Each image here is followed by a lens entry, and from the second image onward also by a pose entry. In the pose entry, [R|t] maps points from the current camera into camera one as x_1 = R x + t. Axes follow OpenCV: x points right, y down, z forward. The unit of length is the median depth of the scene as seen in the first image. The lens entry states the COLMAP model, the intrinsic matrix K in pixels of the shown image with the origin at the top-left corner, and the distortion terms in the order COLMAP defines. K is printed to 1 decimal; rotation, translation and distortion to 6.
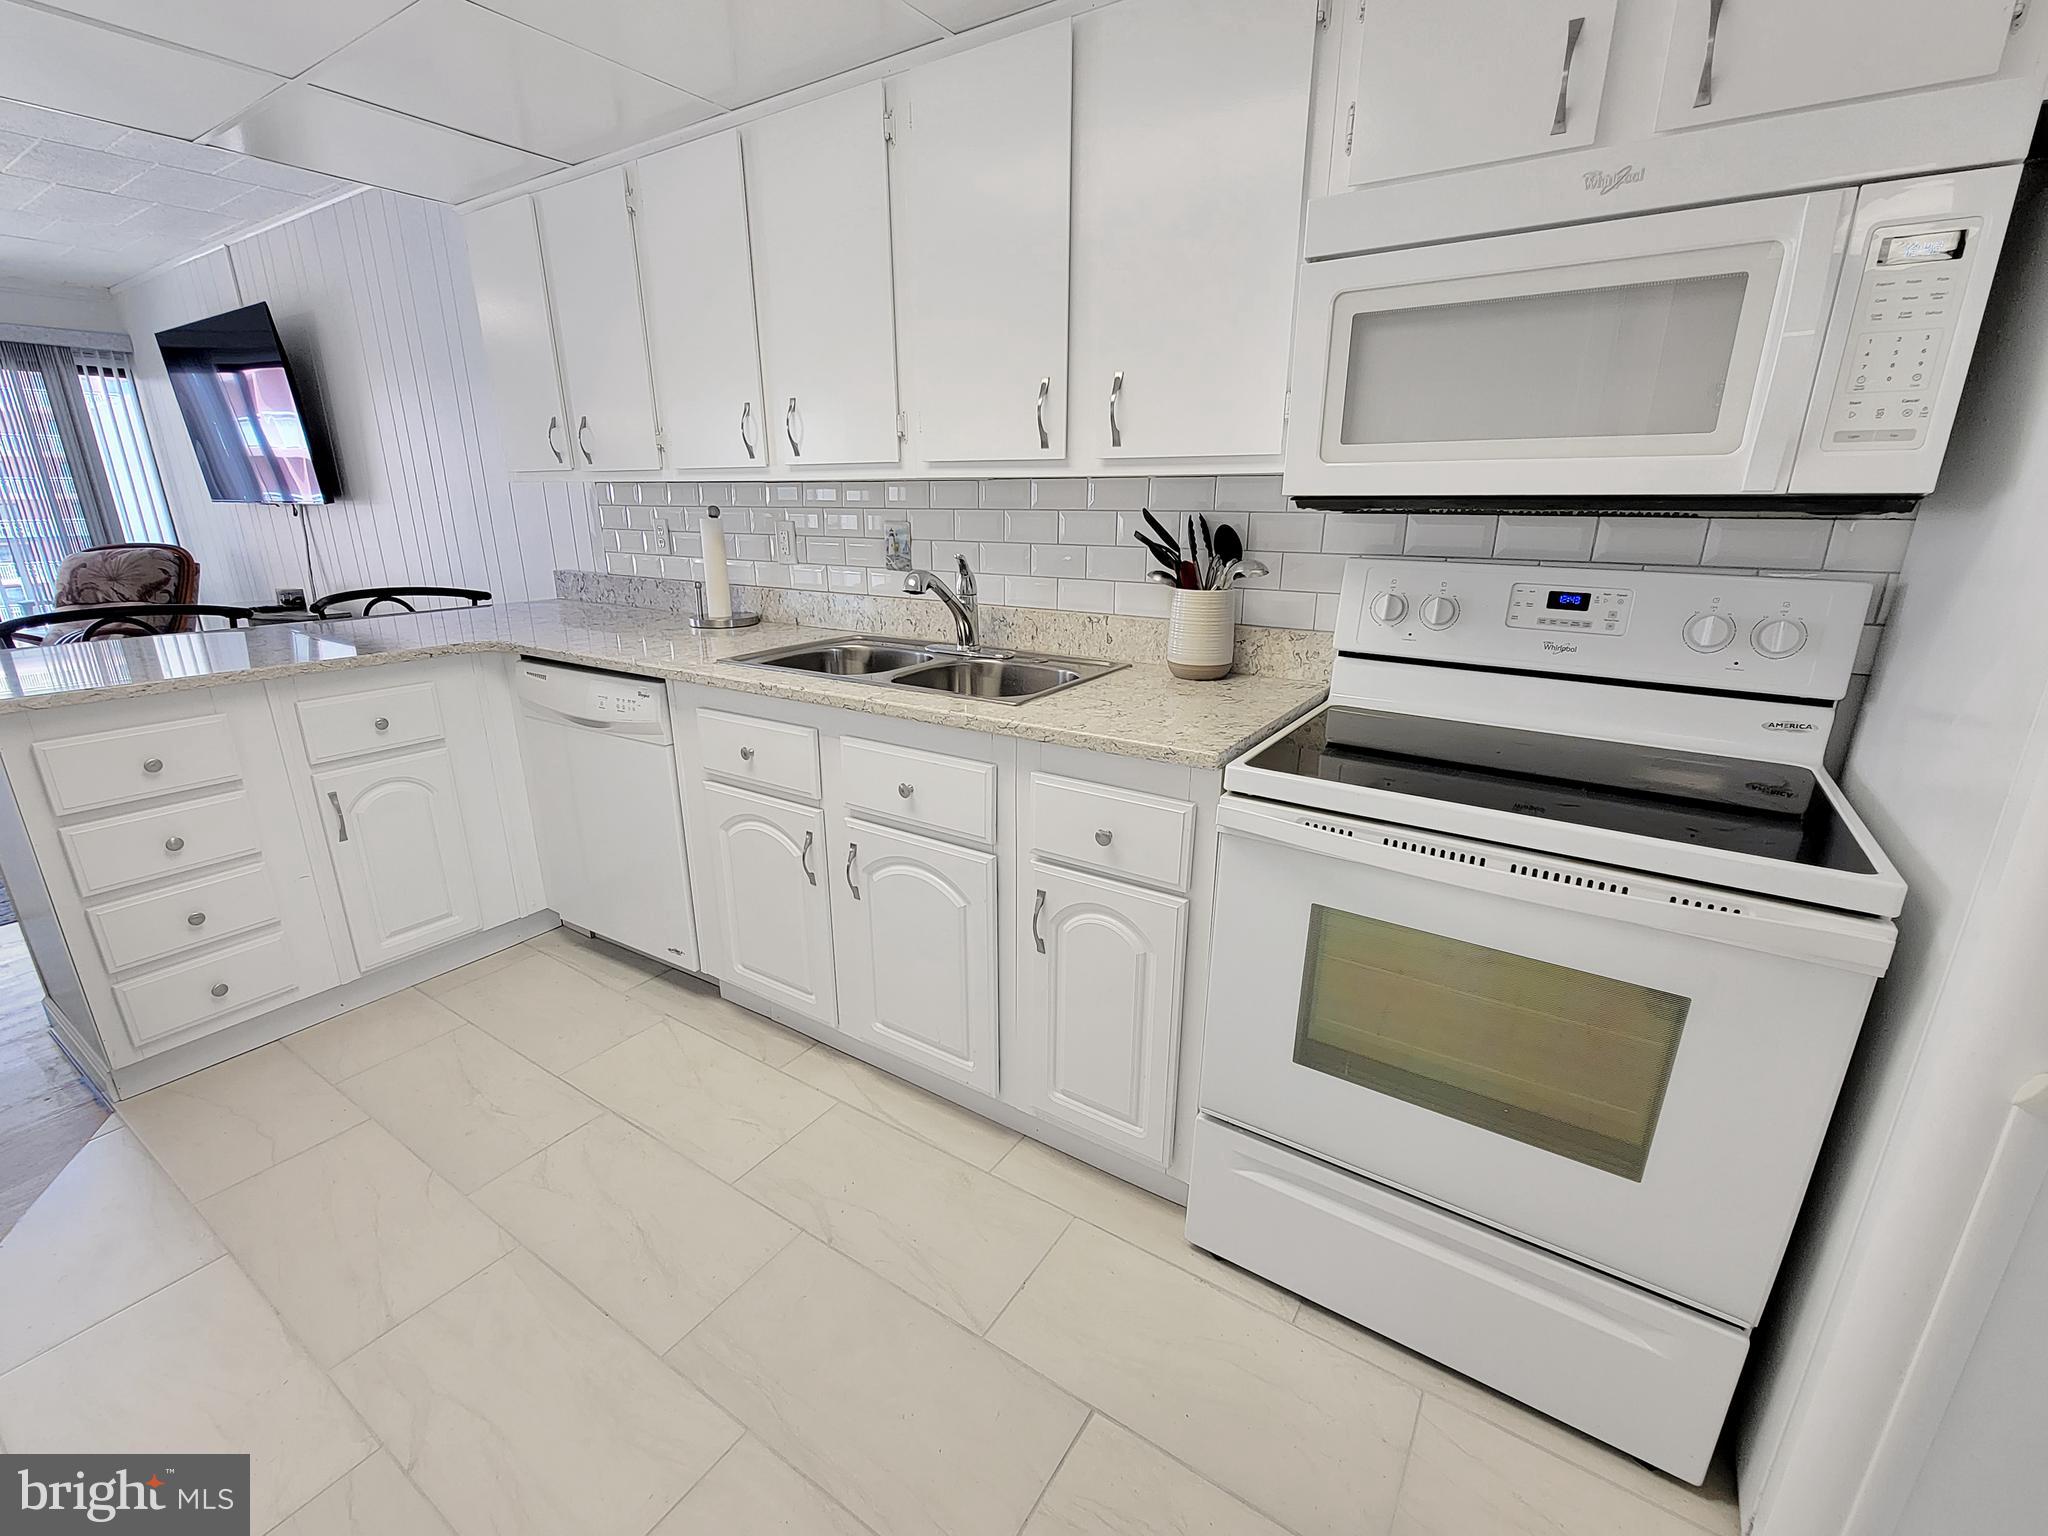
lens RADIAL K [[887.9, 0, 1020.2], [0, 887.9, 779.2], [0, 0, 1]] dist [-0.002132, 0.000101]
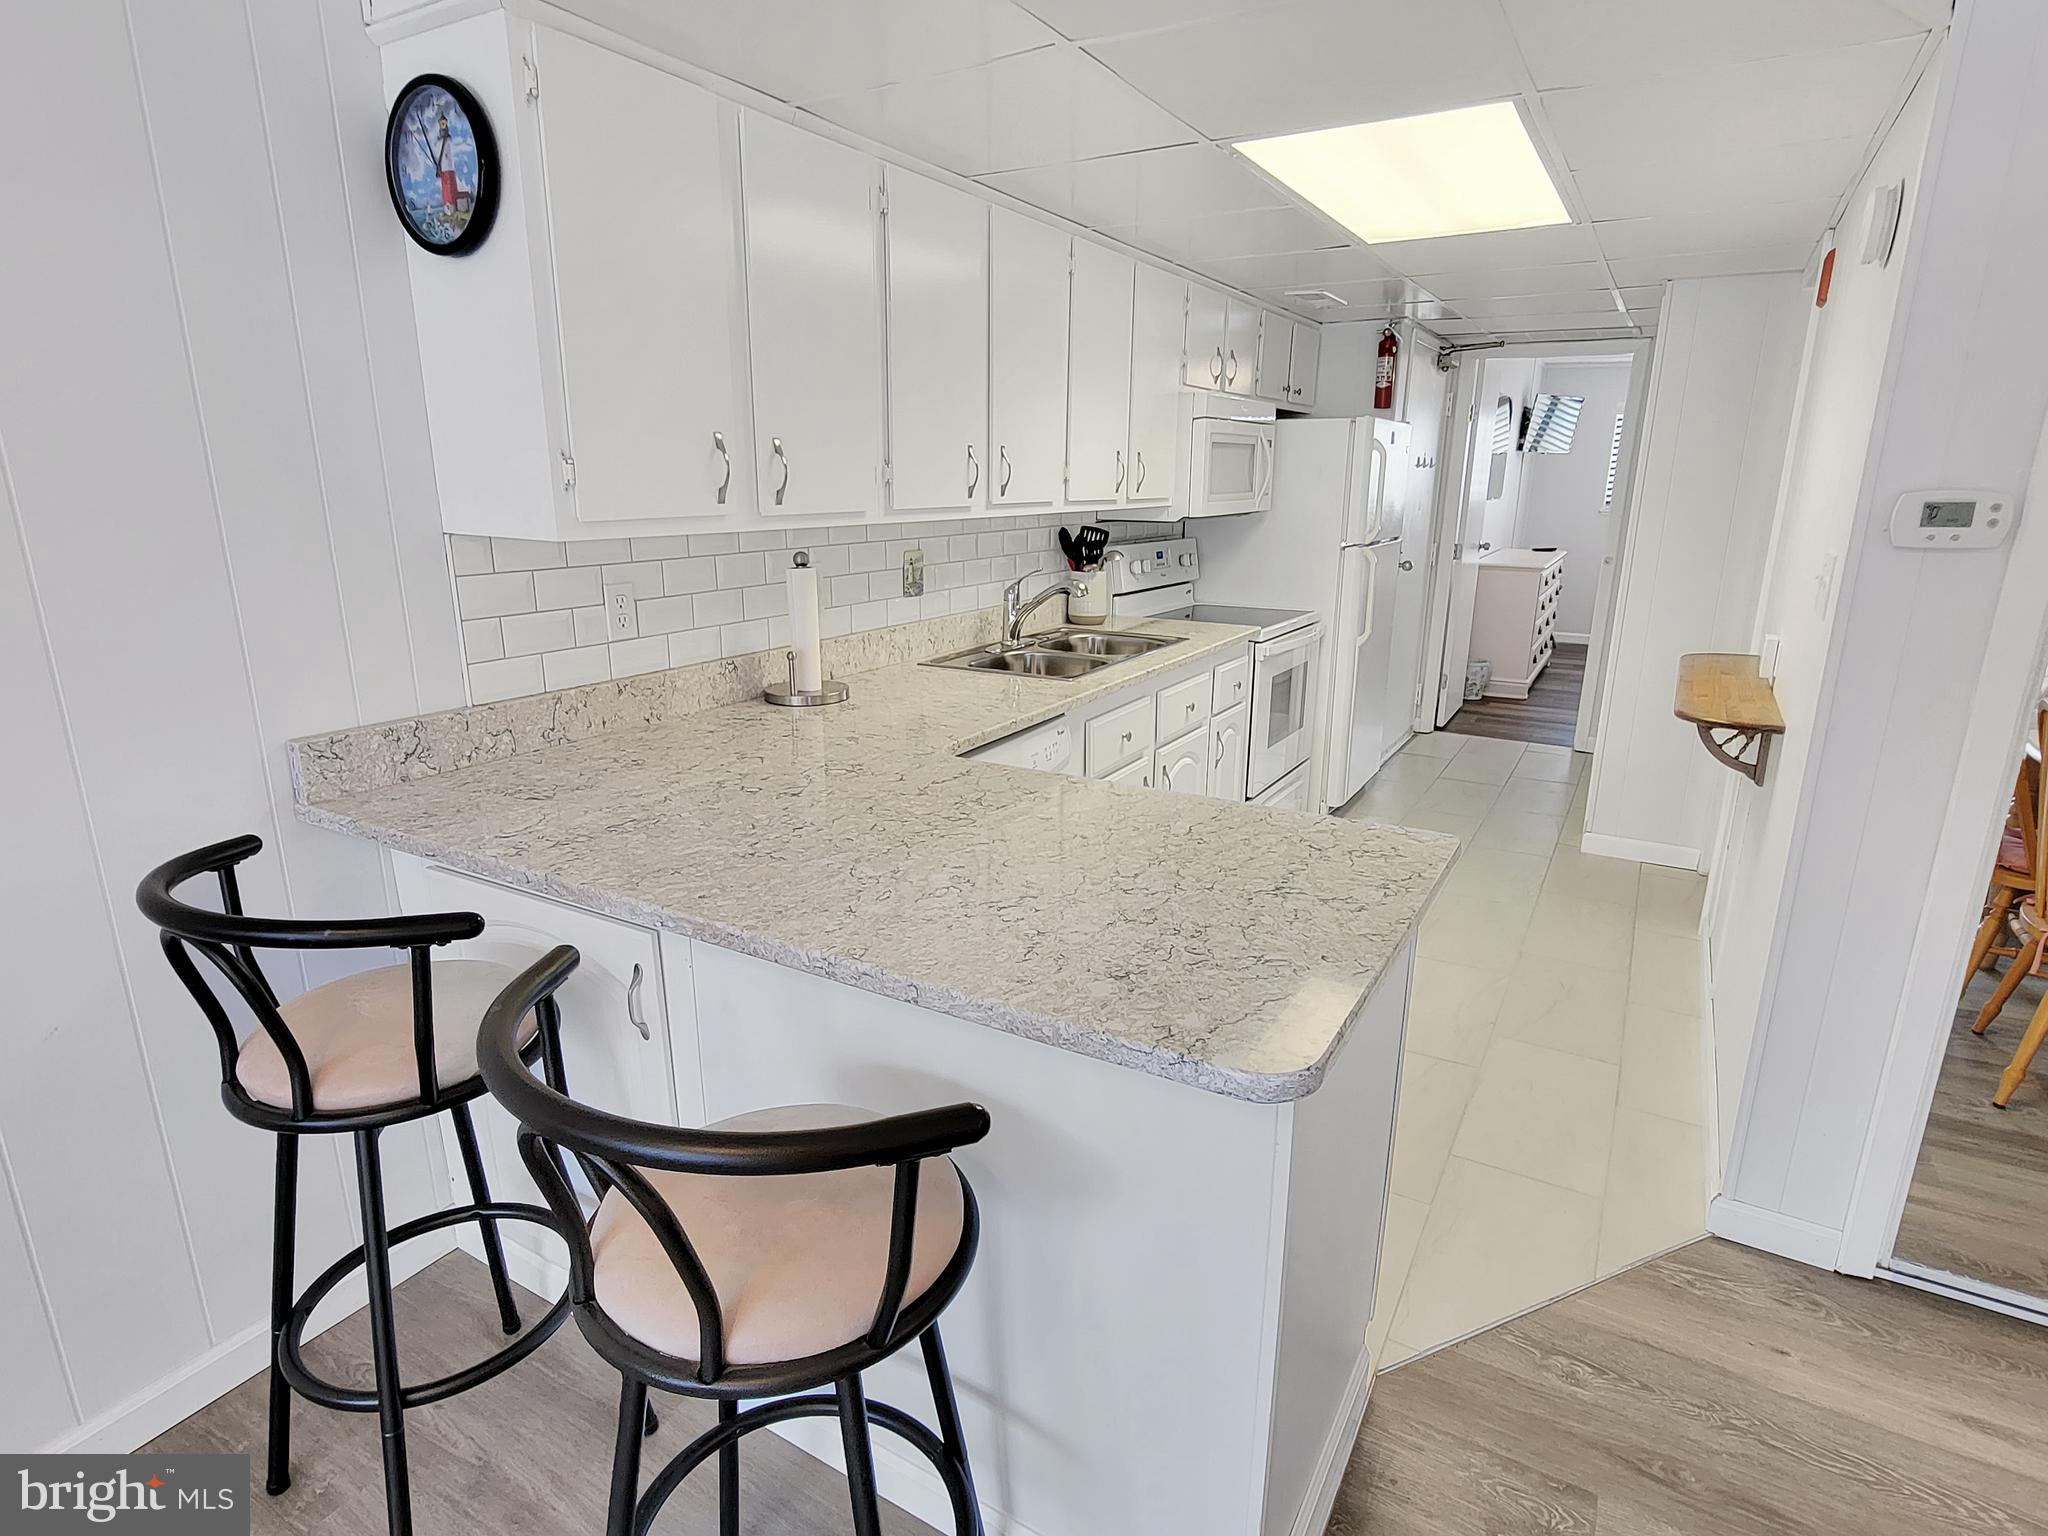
lens RADIAL K [[1085.8, 0, 1013.8], [0, 1085.8, 772.4], [0, 0, 1]] dist [-0.002921, 0.000331]
pose [[-0.049743, -0.269905, 0.961601, -1.542454], [0.298389, 0.914805, 0.272206, -0.385807], [-0.953147, 0.300472, 0.035031, 0.973226]]
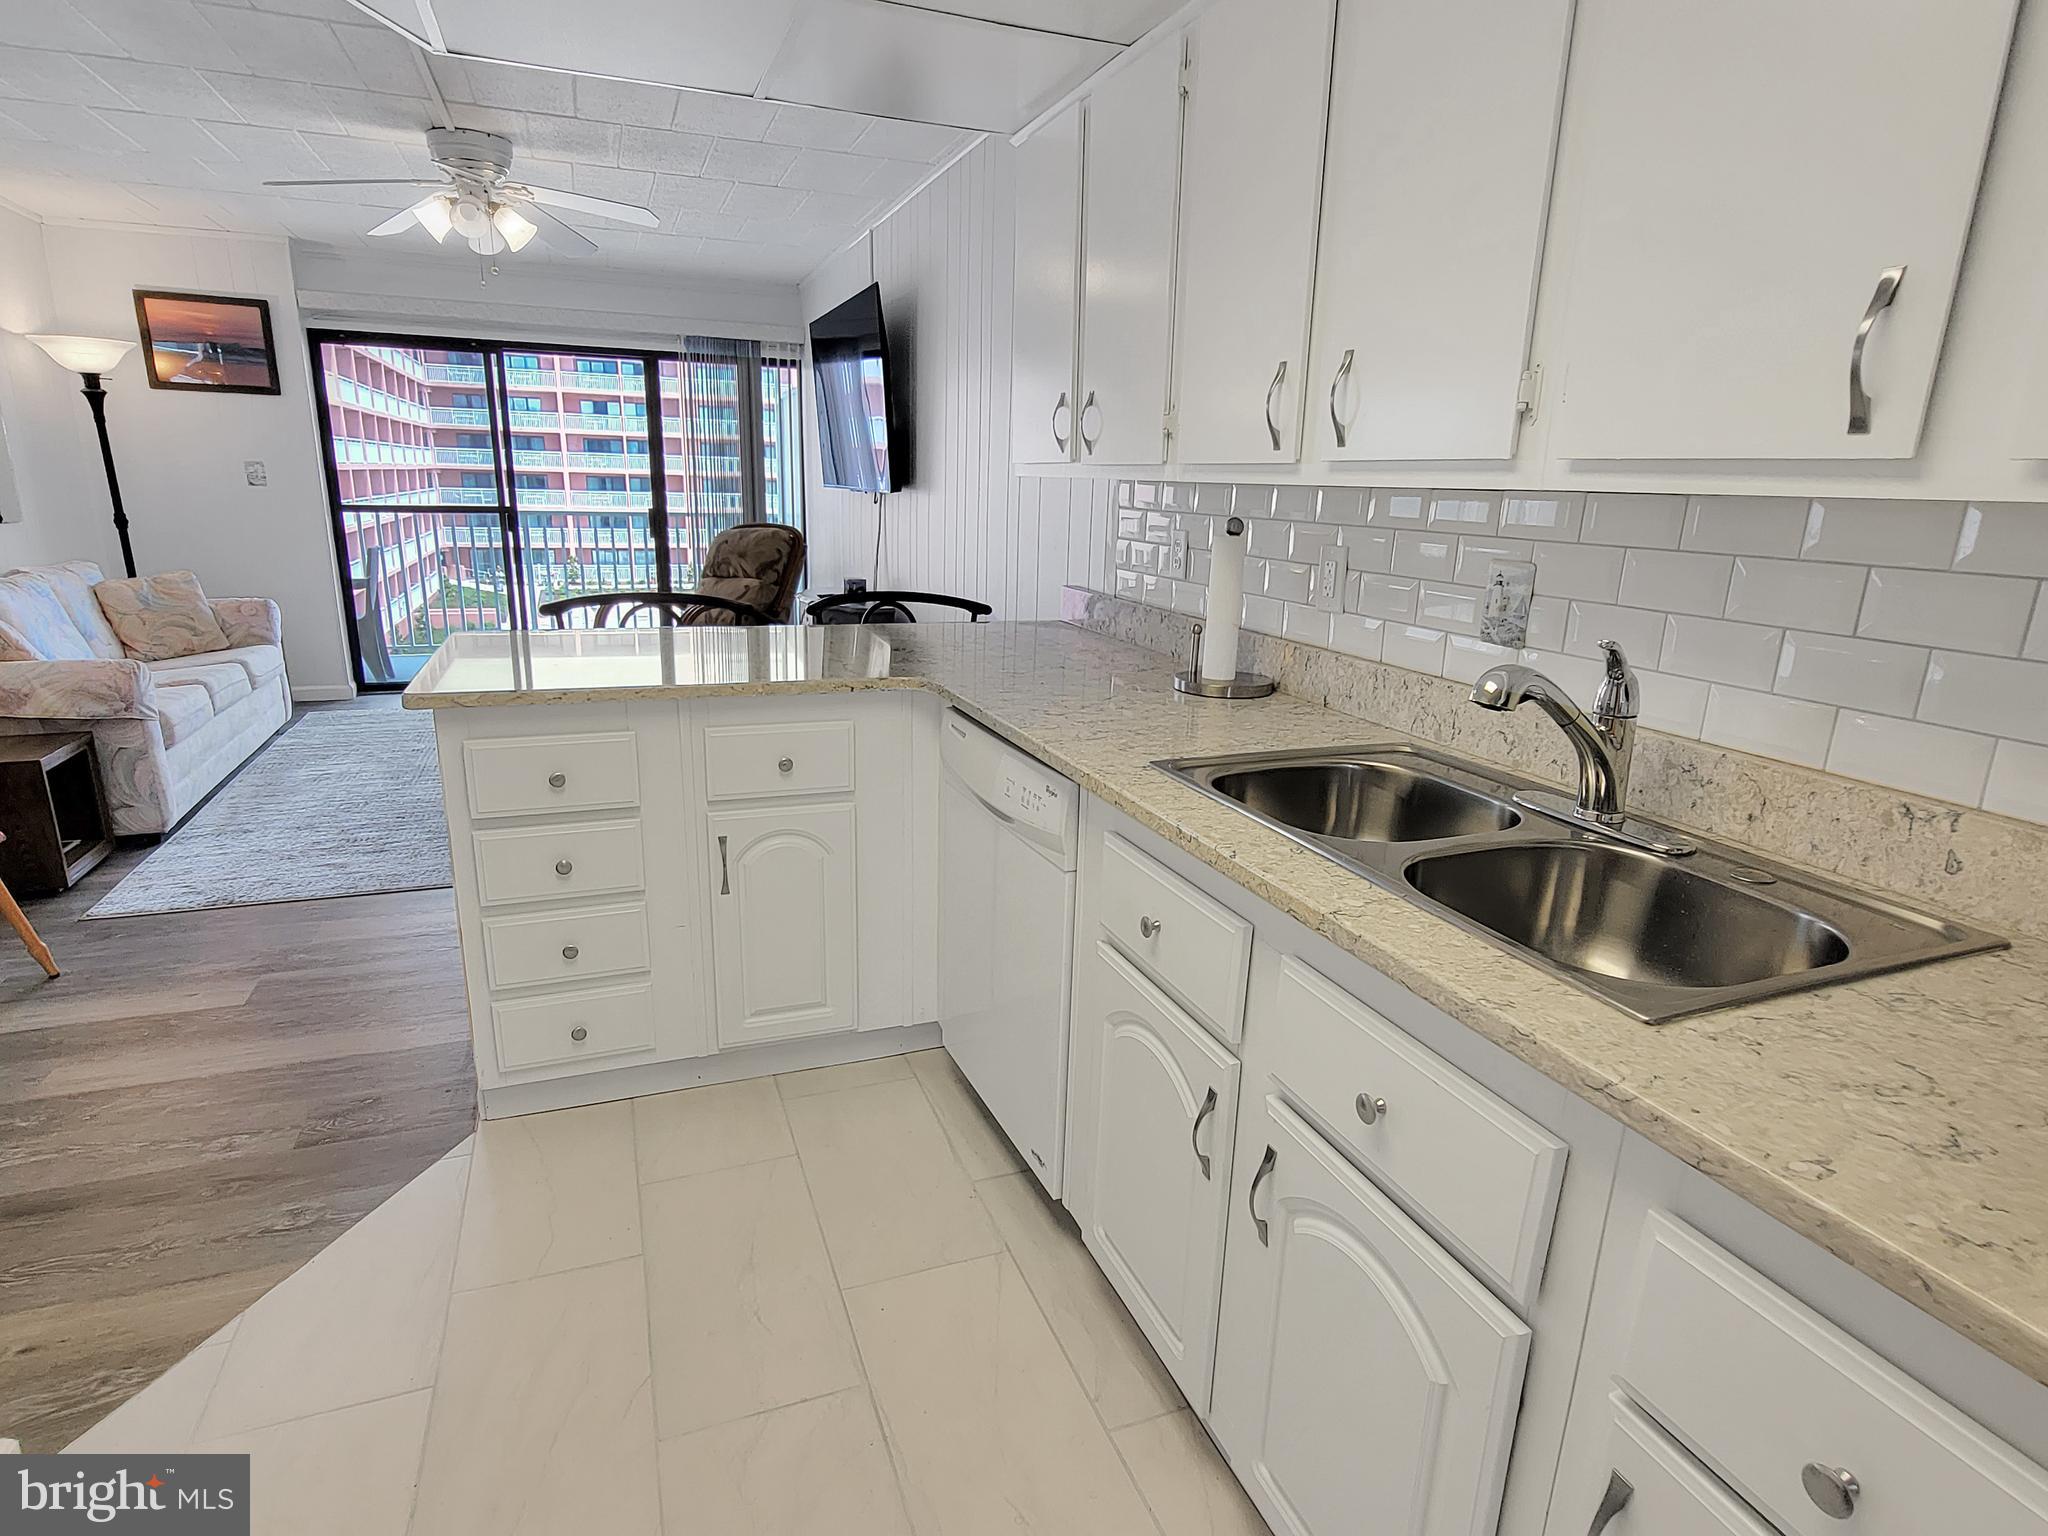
lens RADIAL K [[1085.8, 0, 1022.7], [0, 1085.8, 776.9], [0, 0, 1]] dist [-0.002921, 0.000331]
pose [[0.816199, 0.173559, -0.551087, 0.012118], [-0.201434, 0.979450, 0.010128, -0.105085], [0.541520, 0.102741, 0.834386, 0.282427]]
